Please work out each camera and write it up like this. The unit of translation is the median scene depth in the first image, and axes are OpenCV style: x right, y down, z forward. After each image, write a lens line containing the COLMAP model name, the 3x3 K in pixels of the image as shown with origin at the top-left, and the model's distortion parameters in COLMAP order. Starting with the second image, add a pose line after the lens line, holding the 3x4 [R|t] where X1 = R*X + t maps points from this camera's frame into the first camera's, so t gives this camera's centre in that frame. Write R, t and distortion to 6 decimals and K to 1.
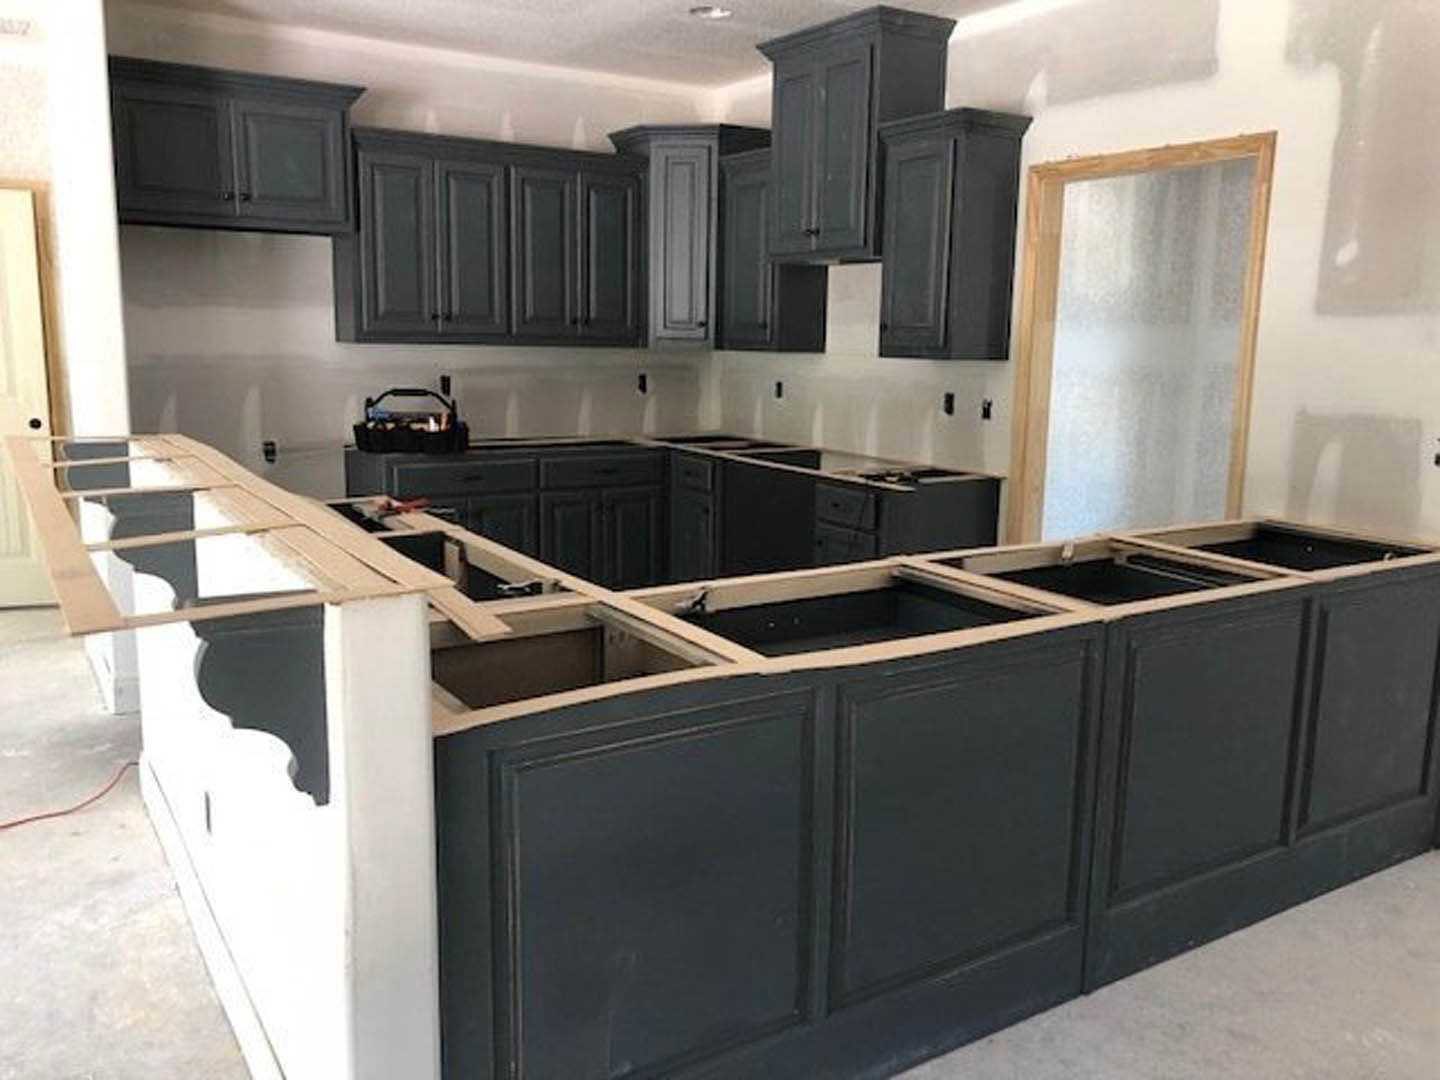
lens RADIAL K [[1162.5, 0, 720.0], [0, 1162.5, 546.0], [0, 0, 1]] dist [0.052324, -0.101201]
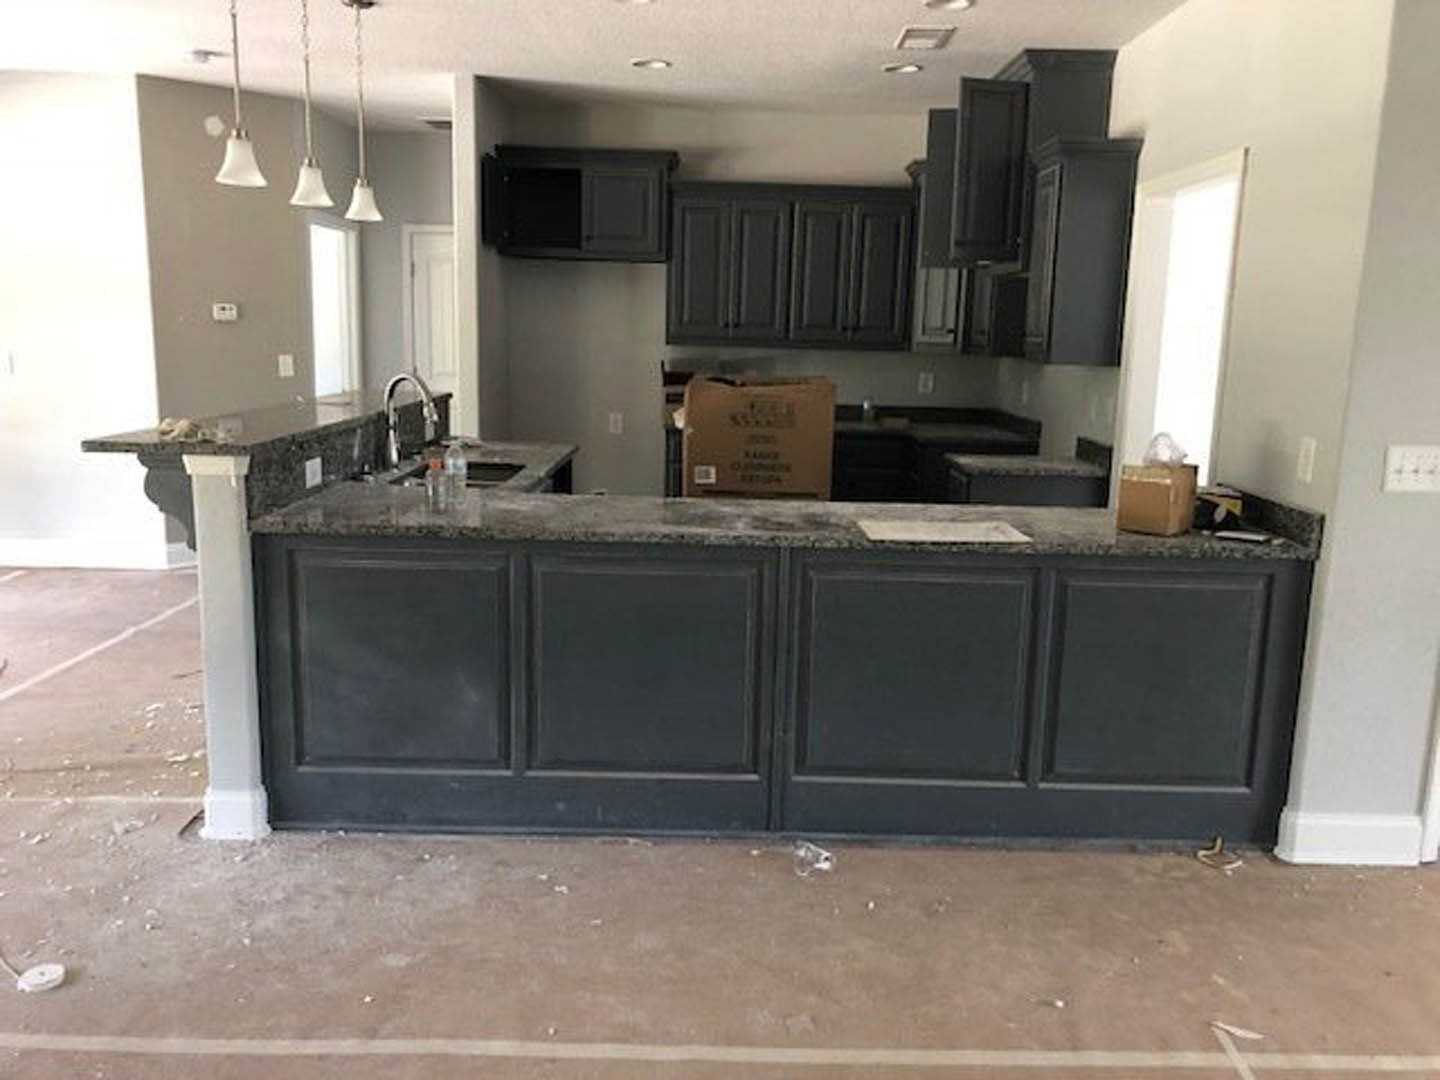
lens RADIAL K [[1162.5, 0, 720.0], [0, 1162.5, 546.0], [0, 0, 1]] dist [0.052324, -0.101201]
pose [[0.844475, 0.103383, -0.525522, 0.442825], [-0.107131, 0.993970, 0.023386, 0.016260], [0.524771, 0.036551, 0.850459, -0.081409]]
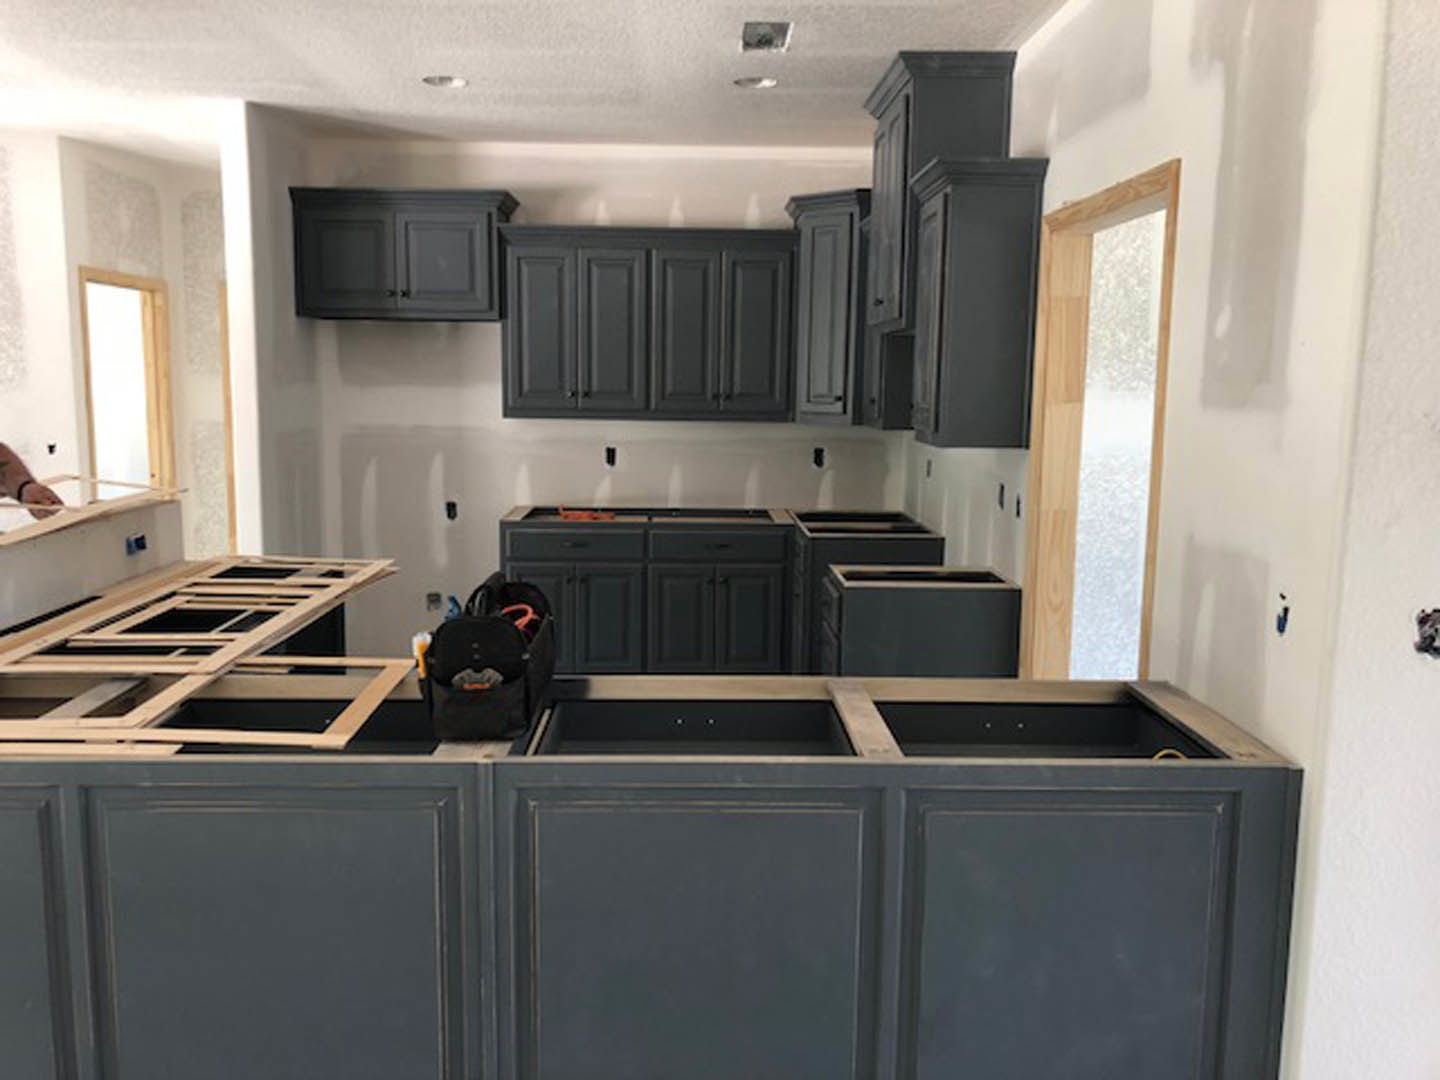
lens RADIAL K [[1156.8, 0, 694.6], [0, 1156.8, 539.4], [0, 0, 1]] dist [0.111624, -0.283854]
pose [[0.851760, 0.064551, -0.519940, 0.410593], [-0.090317, 0.995615, -0.024349, -0.045709], [0.516088, 0.067699, 0.853856, 0.151198]]
